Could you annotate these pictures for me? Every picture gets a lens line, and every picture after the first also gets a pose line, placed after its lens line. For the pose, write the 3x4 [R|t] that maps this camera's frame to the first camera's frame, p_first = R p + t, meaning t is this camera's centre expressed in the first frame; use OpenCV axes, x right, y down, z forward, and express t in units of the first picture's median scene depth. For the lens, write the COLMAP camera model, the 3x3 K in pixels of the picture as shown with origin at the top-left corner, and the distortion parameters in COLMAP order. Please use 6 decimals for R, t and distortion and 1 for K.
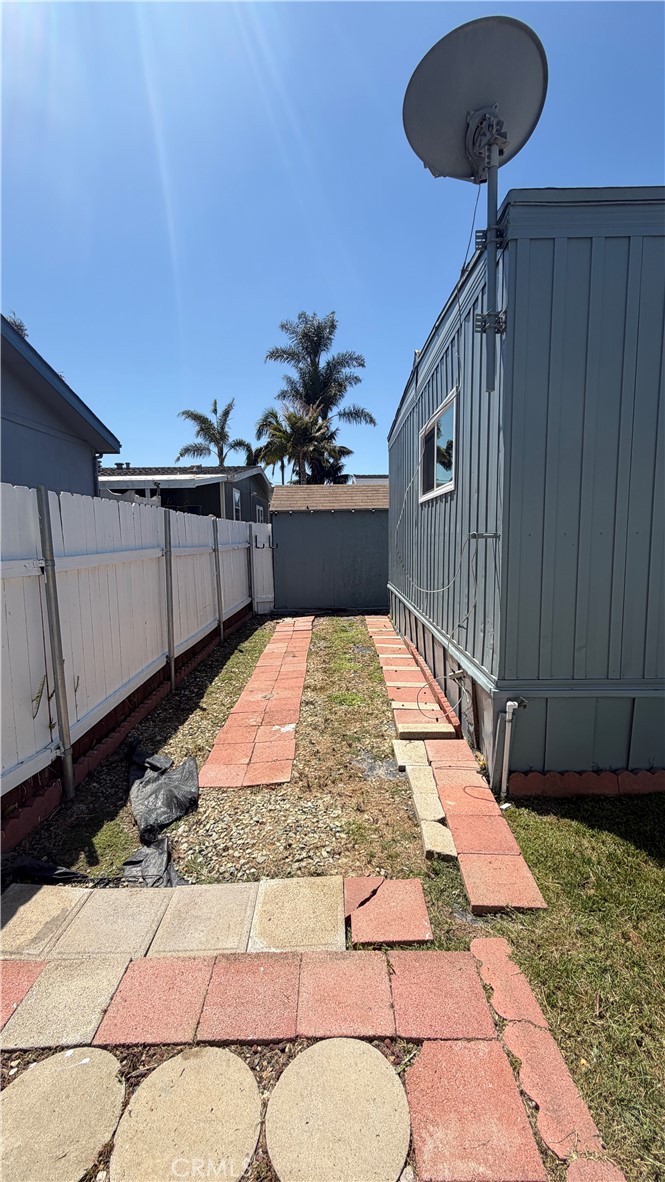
lens RADIAL K [[475.4, 0, 331.7], [0, 475.4, 589.2], [0, 0, 1]] dist [0.000993, 0.000037]
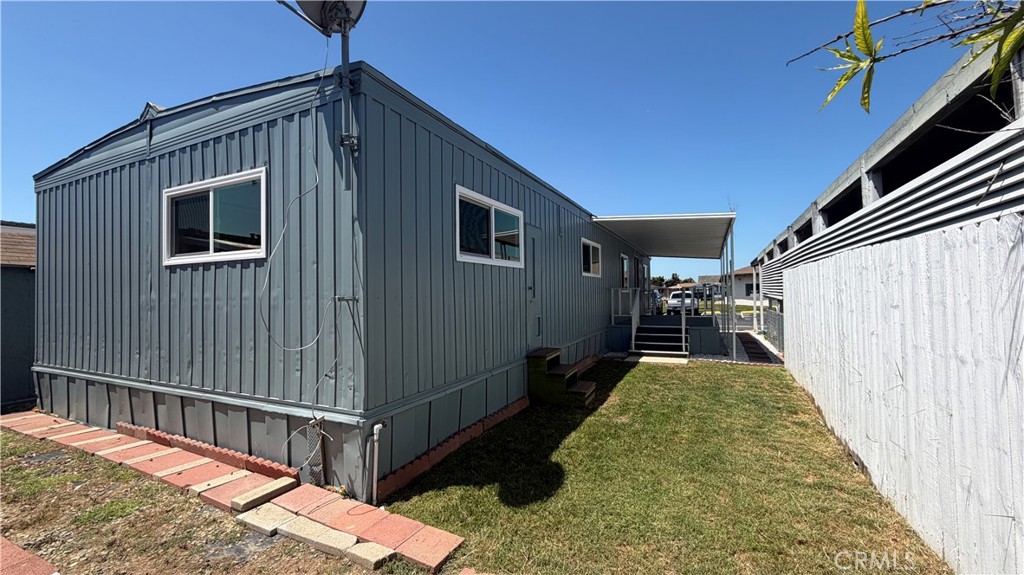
lens RADIAL K [[407.2, 0, 511.0], [0, 407.2, 289.2], [0, 0, 1]] dist [0.000156, -0.000382]
pose [[0.416106, 0.022304, 0.909043, -0.479015], [0.108901, 0.991282, -0.074170, -0.010290], [-0.902772, 0.129858, 0.410049, 0.154236]]
